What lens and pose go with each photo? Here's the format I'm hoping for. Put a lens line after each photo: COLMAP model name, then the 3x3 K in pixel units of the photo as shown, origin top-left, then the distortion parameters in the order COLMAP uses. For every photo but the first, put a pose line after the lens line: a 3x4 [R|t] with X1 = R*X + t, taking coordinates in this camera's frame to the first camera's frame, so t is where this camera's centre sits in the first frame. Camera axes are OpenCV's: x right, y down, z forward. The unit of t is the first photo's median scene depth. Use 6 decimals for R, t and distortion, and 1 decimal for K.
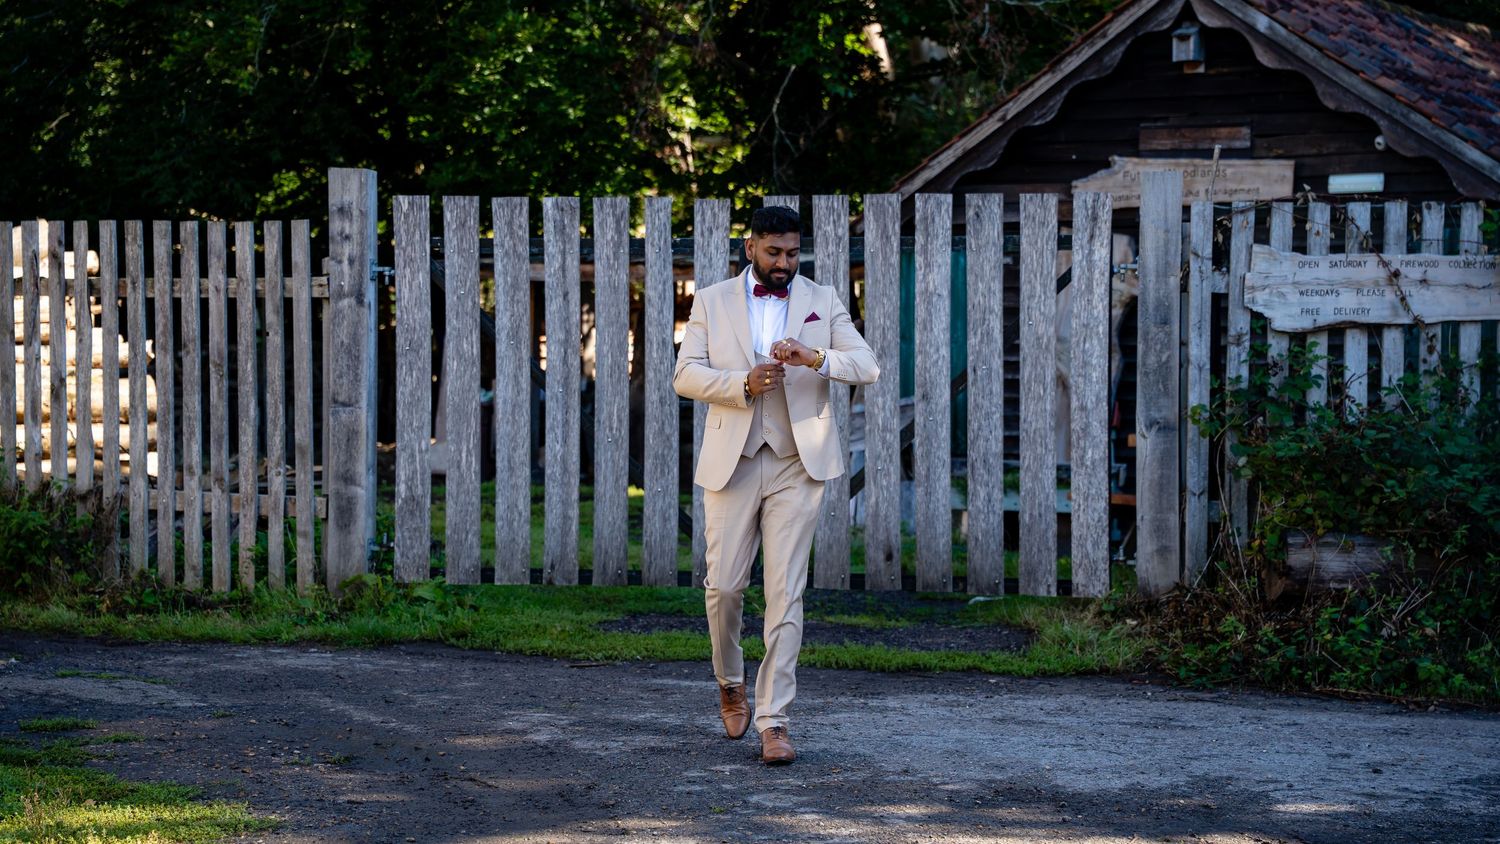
lens RADIAL K [[2853.8, 0, 748.0], [0, 2853.8, 413.6], [0, 0, 1]] dist [0.468039, 0.000000]
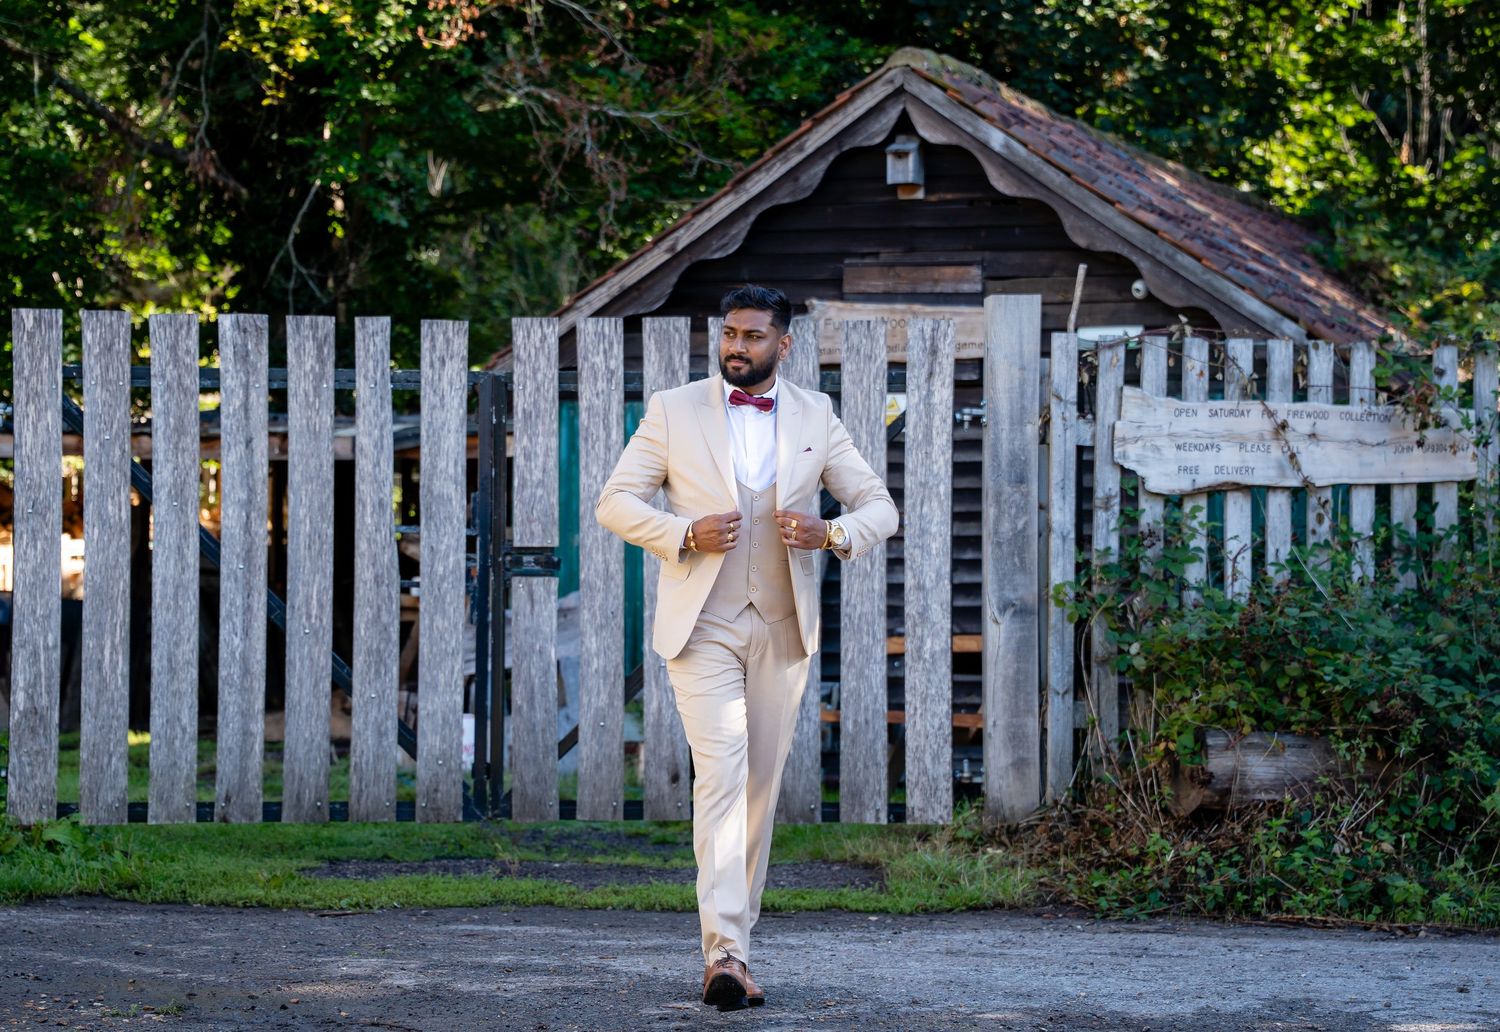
lens RADIAL K [[3741.4, 0, 738.6], [0, 3741.4, 547.9], [0, 0, 1]] dist [0.502144, 0.000000]
pose [[0.978654, 0.004129, 0.205473, -0.142990], [0.003837, 0.999257, -0.038355, 0.026100], [-0.205479, 0.038324, 0.977911, -0.012777]]
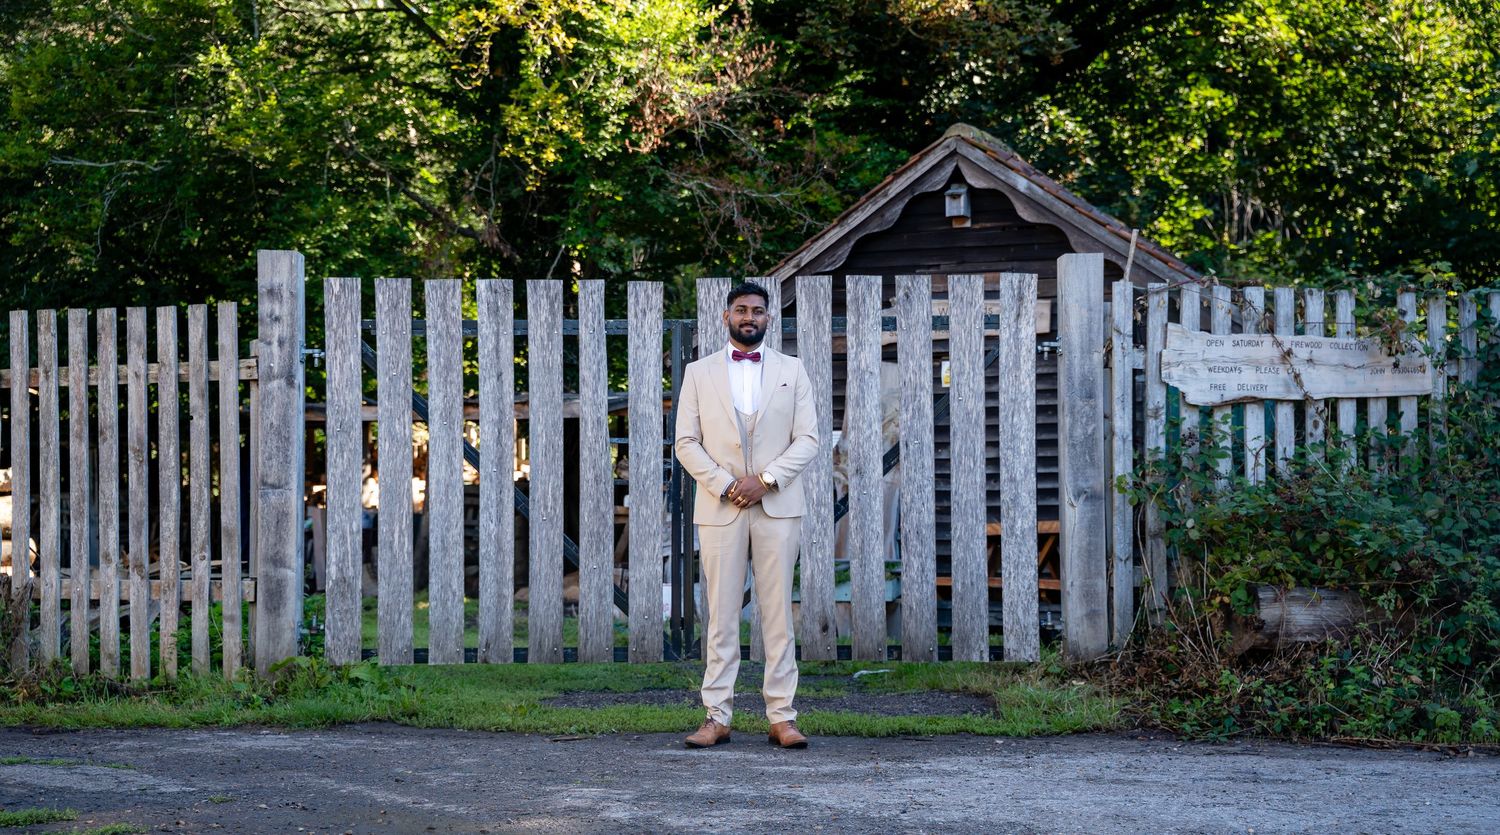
lens RADIAL K [[1988.7, 0, 728.4], [0, 1988.7, 484.6], [0, 0, 1]] dist [0.156890, 0.000000]
pose [[0.985241, -0.006348, 0.171054, -0.104940], [0.014427, 0.998836, -0.046026, 0.030638], [-0.170563, 0.047815, 0.984186, 0.294702]]
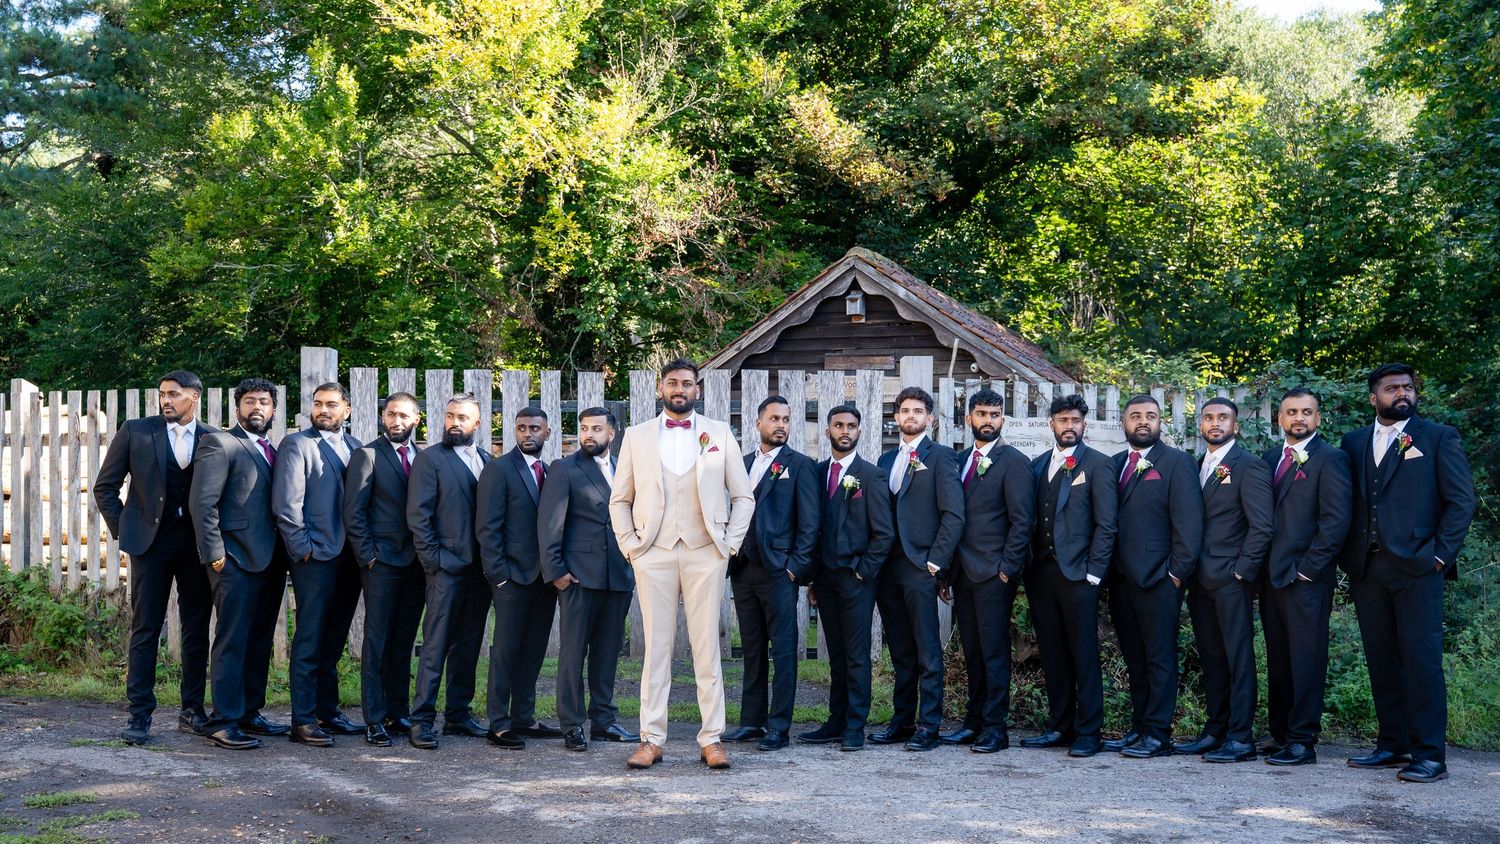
lens RADIAL K [[1413.3, 0, 744.7], [0, 1413.3, 500.0], [0, 0, 1]] dist [0.027526, 0.000000]
pose [[0.985306, 0.002411, 0.170782, -0.055057], [0.003311, 0.999443, -0.033211, 0.008377], [-0.170767, 0.033289, 0.984749, 0.323781]]
